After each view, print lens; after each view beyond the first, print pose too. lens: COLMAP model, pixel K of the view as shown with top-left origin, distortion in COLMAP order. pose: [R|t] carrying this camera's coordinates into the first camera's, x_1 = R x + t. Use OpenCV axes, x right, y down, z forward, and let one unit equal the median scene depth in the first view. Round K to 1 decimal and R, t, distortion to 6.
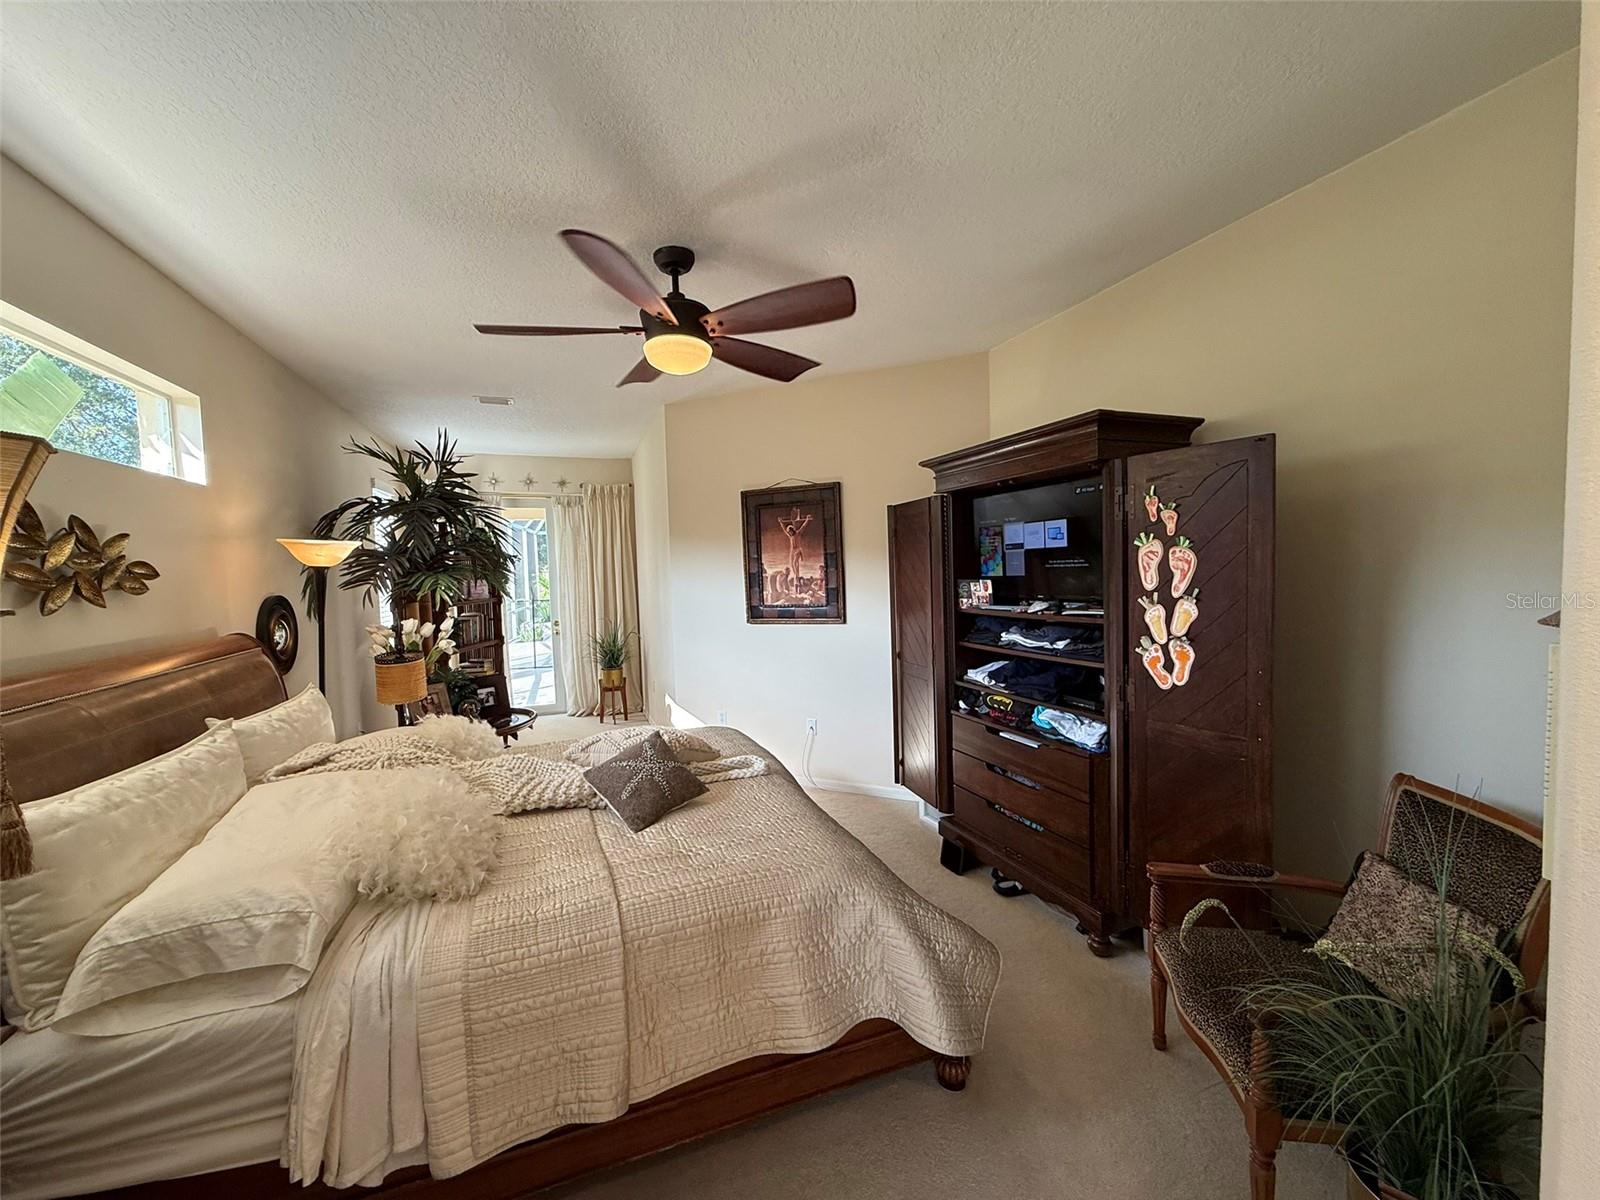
lens RADIAL K [[635.4, 0, 797.8], [0, 635.4, 601.3], [0, 0, 1]] dist [-0.001224, -0.000403]
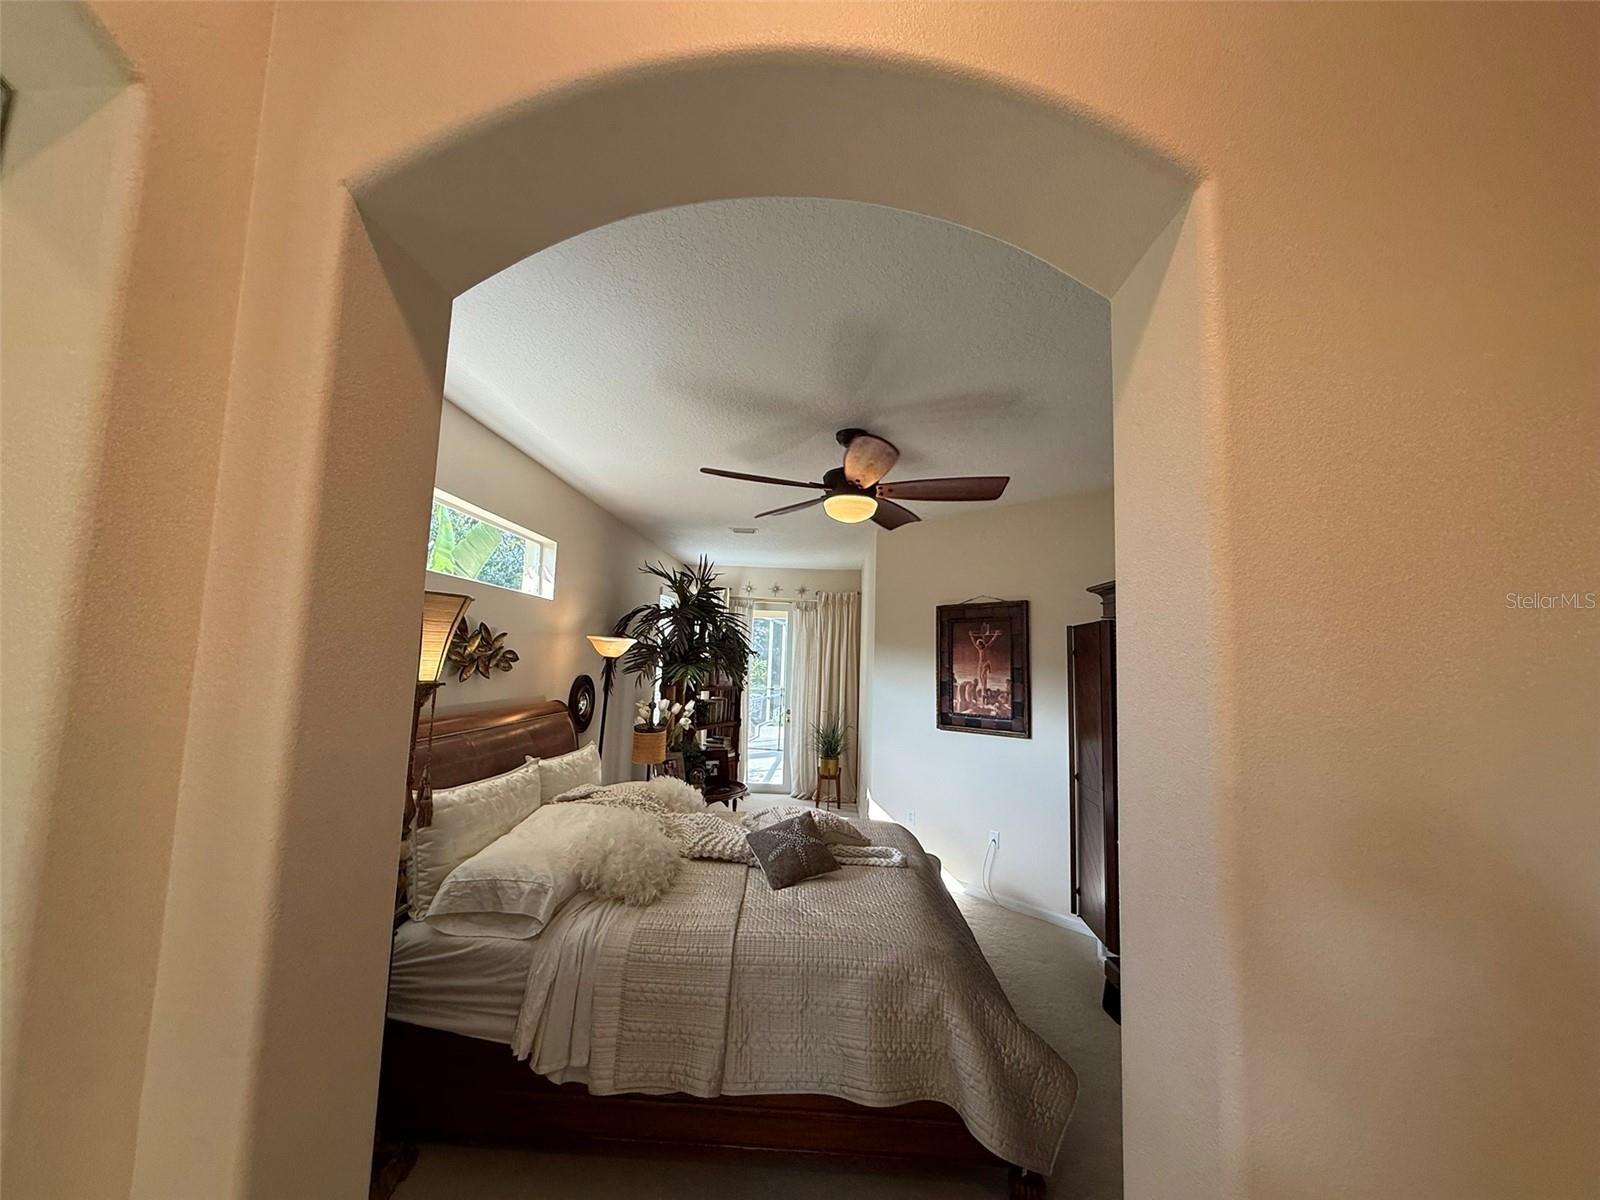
lens RADIAL K [[635.4, 0, 797.8], [0, 635.4, 601.3], [0, 0, 1]] dist [-0.001224, -0.000403]
pose [[0.919544, 0.021743, -0.392385, 0.241239], [-0.080788, 0.987602, -0.134598, -0.028179], [0.384594, 0.155468, 0.909900, -0.184871]]
